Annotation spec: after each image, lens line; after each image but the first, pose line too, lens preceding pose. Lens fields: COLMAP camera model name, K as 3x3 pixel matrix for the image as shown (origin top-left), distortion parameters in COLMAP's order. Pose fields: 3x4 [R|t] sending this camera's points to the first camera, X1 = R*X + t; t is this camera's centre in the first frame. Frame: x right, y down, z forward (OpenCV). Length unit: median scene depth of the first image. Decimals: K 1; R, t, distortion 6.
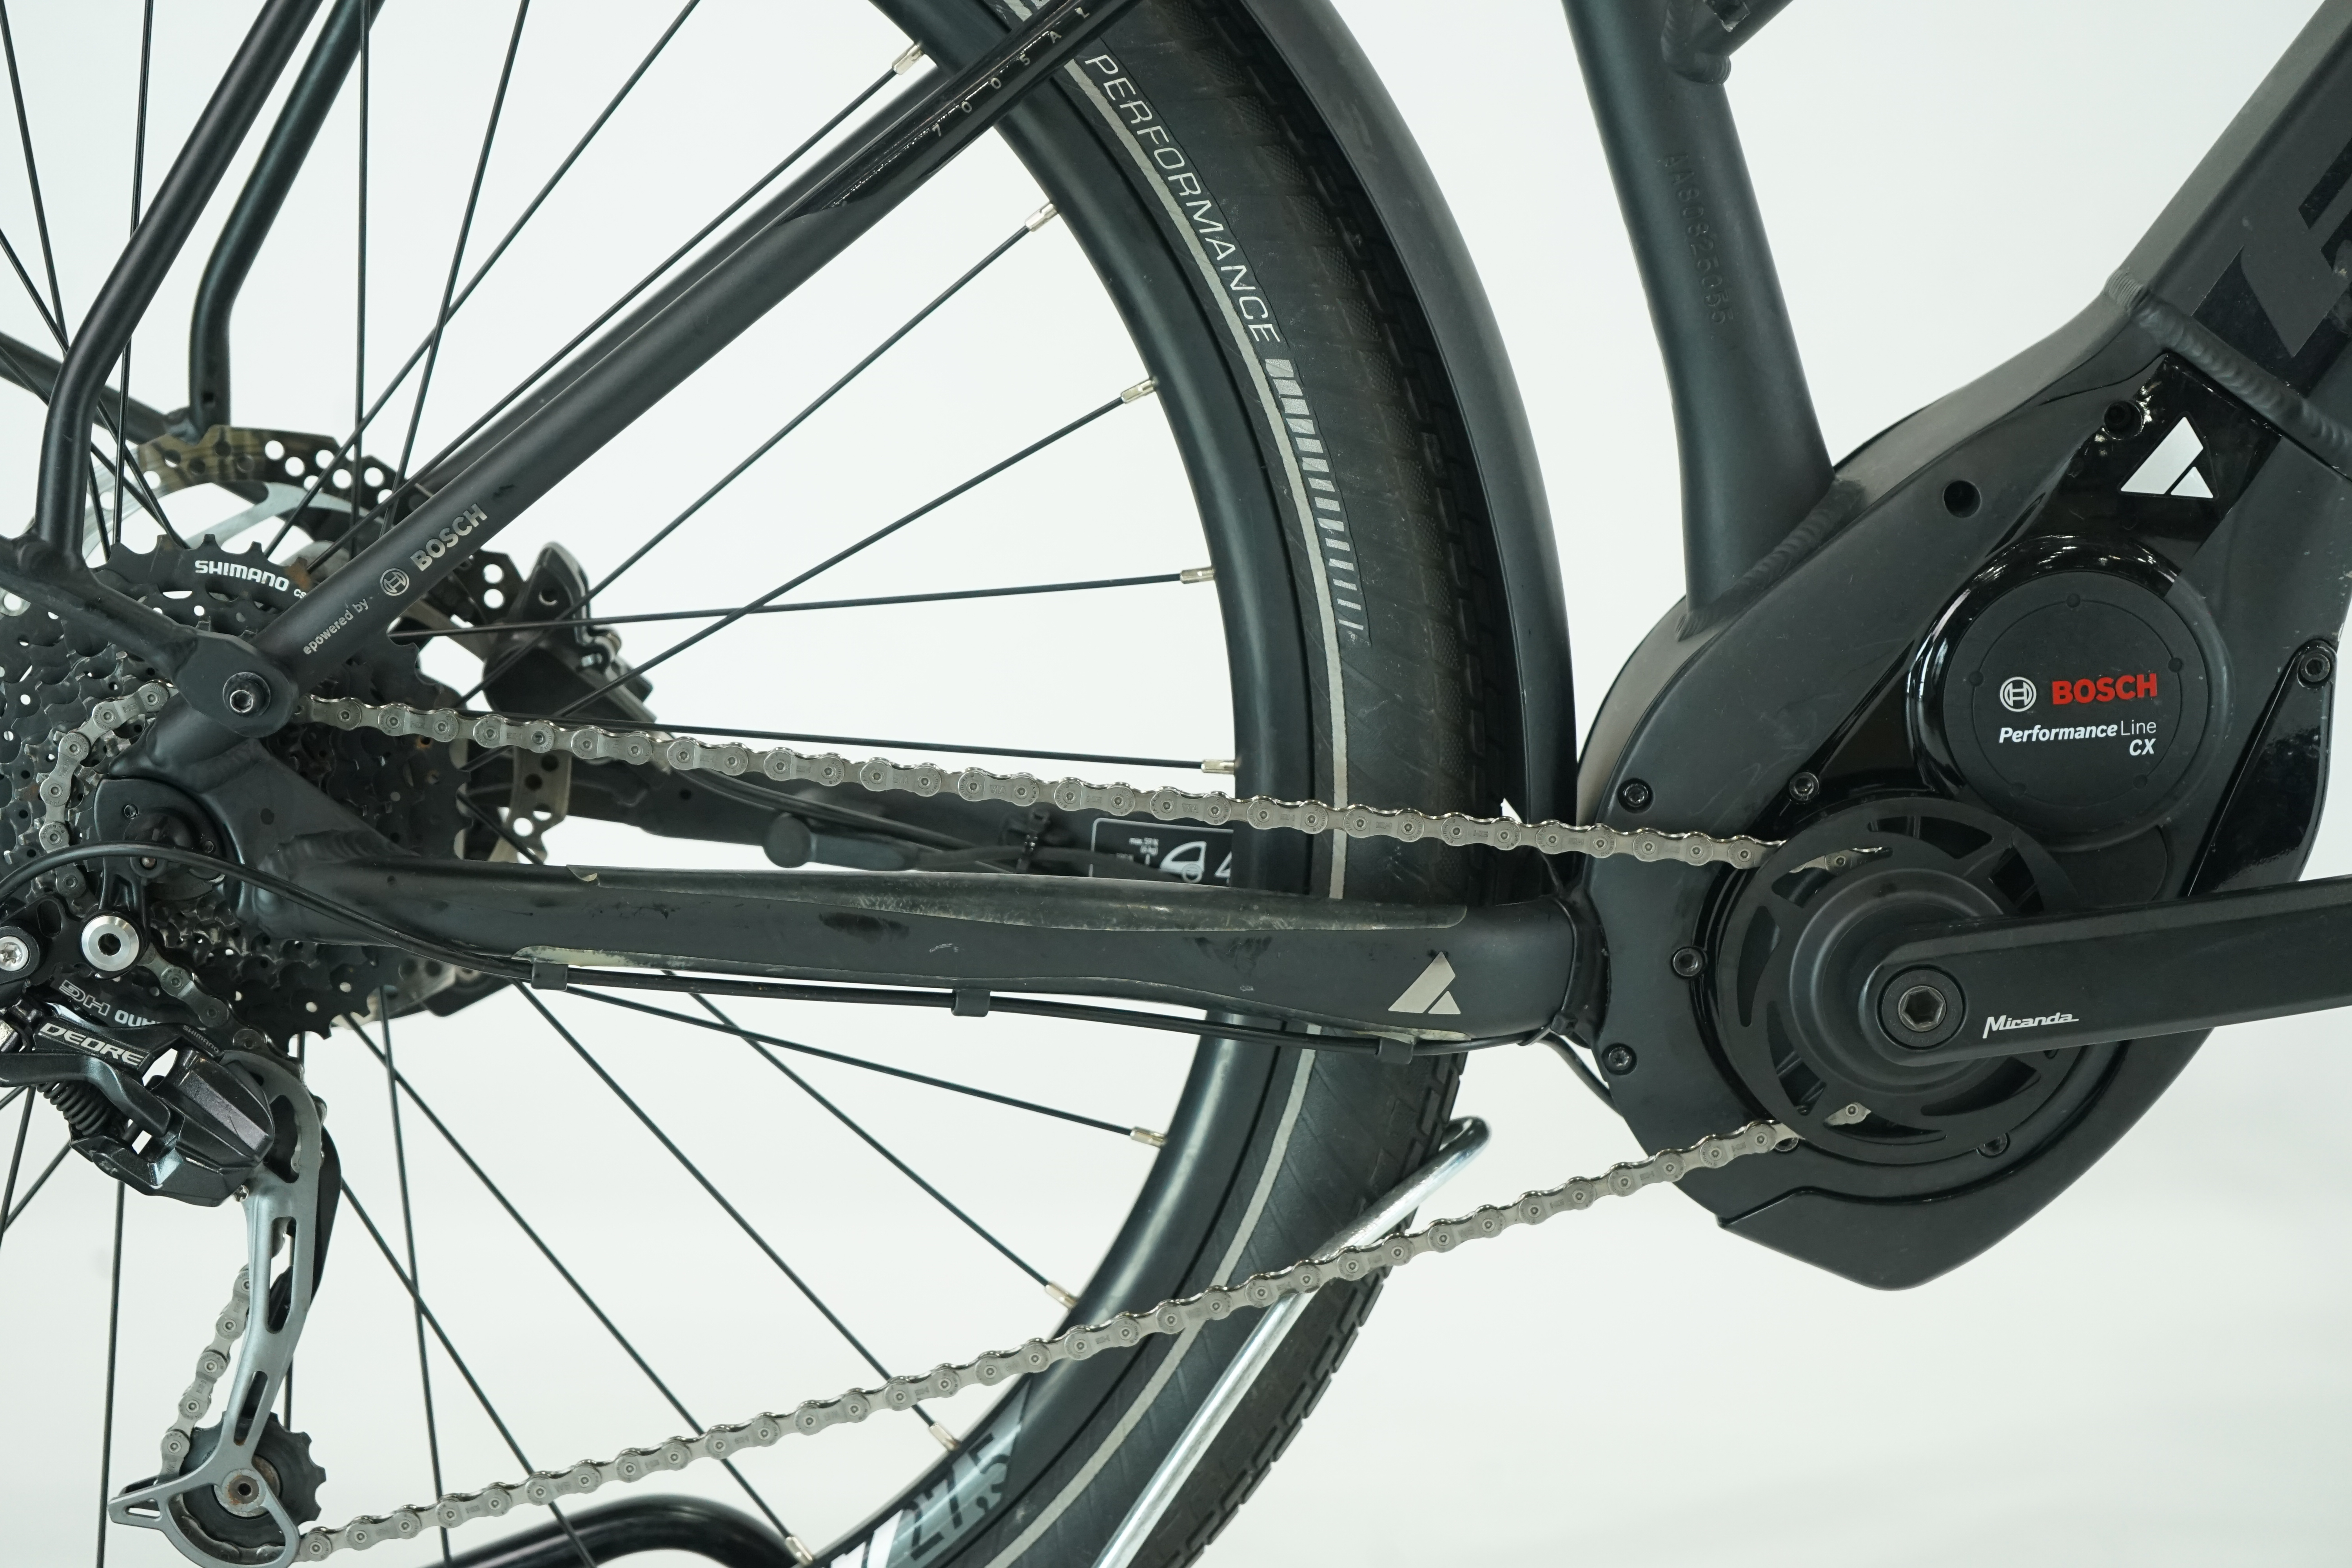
lens RADIAL K [[4595.5, 0, 1176.0], [0, 4595.5, 784.0], [0, 0, 1]] dist [-0.038159, -0.096479]
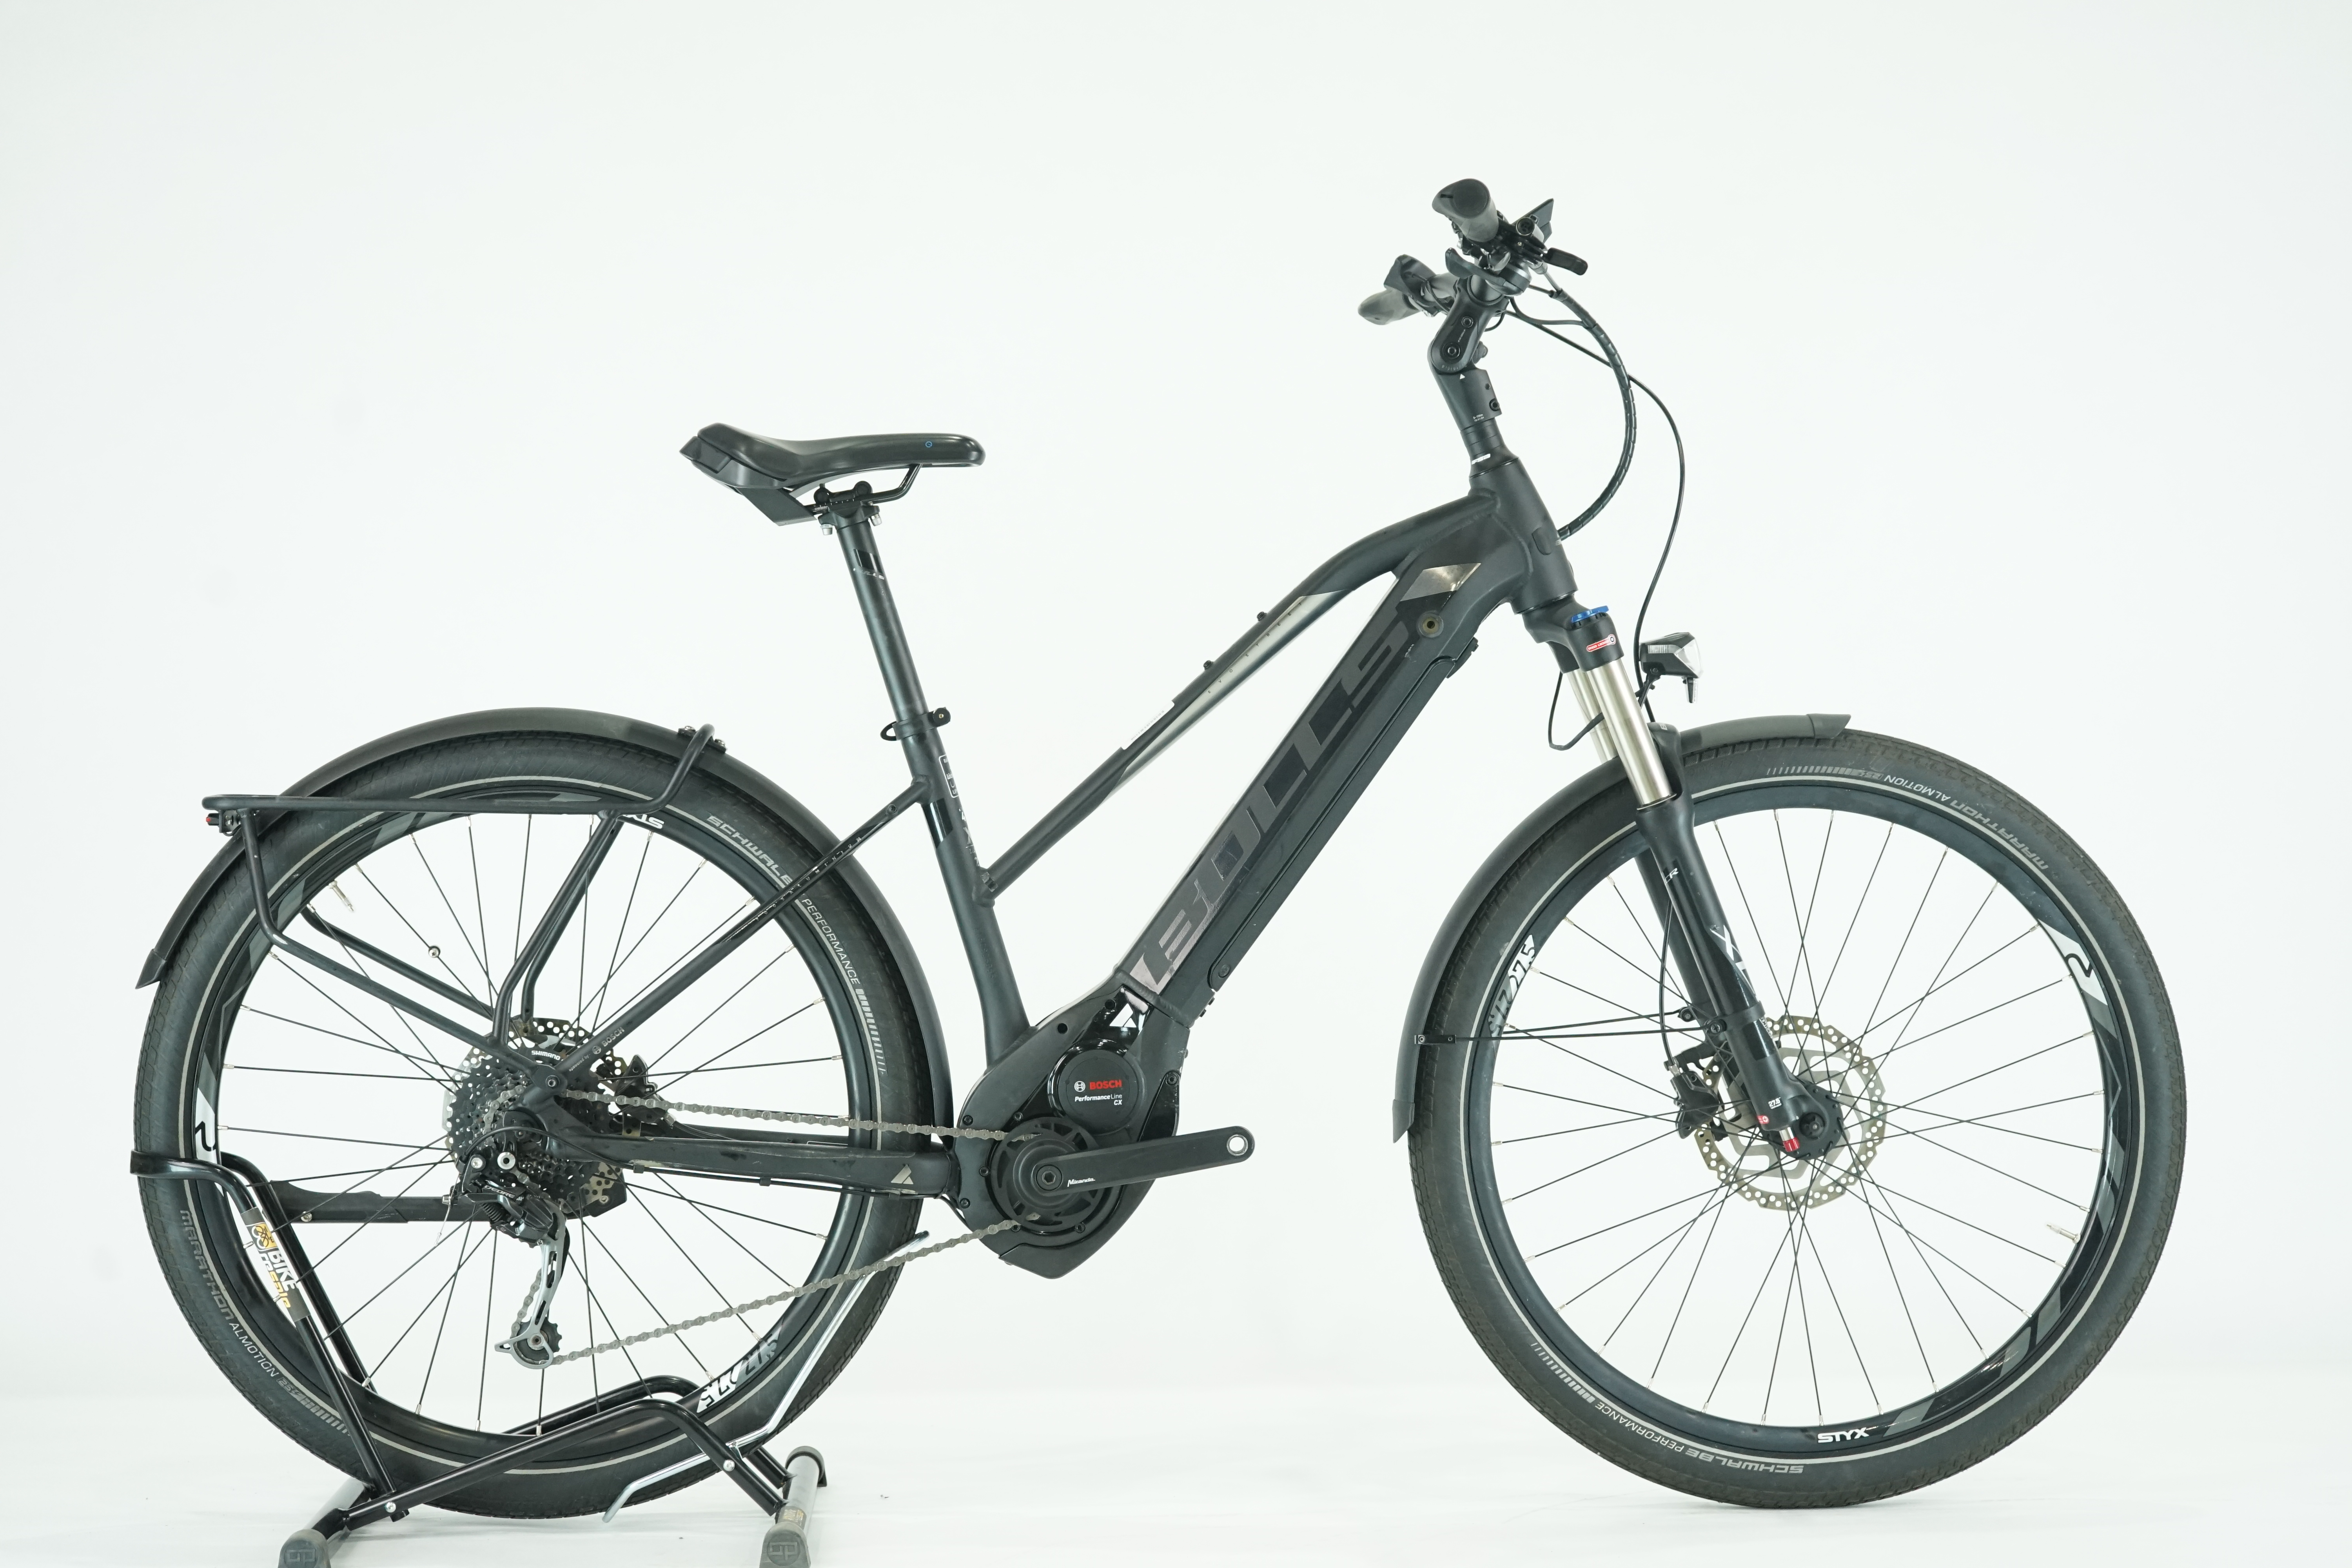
lens RADIAL K [[3785.0, 0, 1176.0], [0, 3785.0, 784.0], [0, 0, 1]] dist [-0.024457, -0.014022]
pose [[0.999097, -0.001122, 0.042476, 0.133525], [0.010294, 0.976260, -0.216355, 0.355166], [-0.041225, 0.216597, 0.975390, -1.705870]]
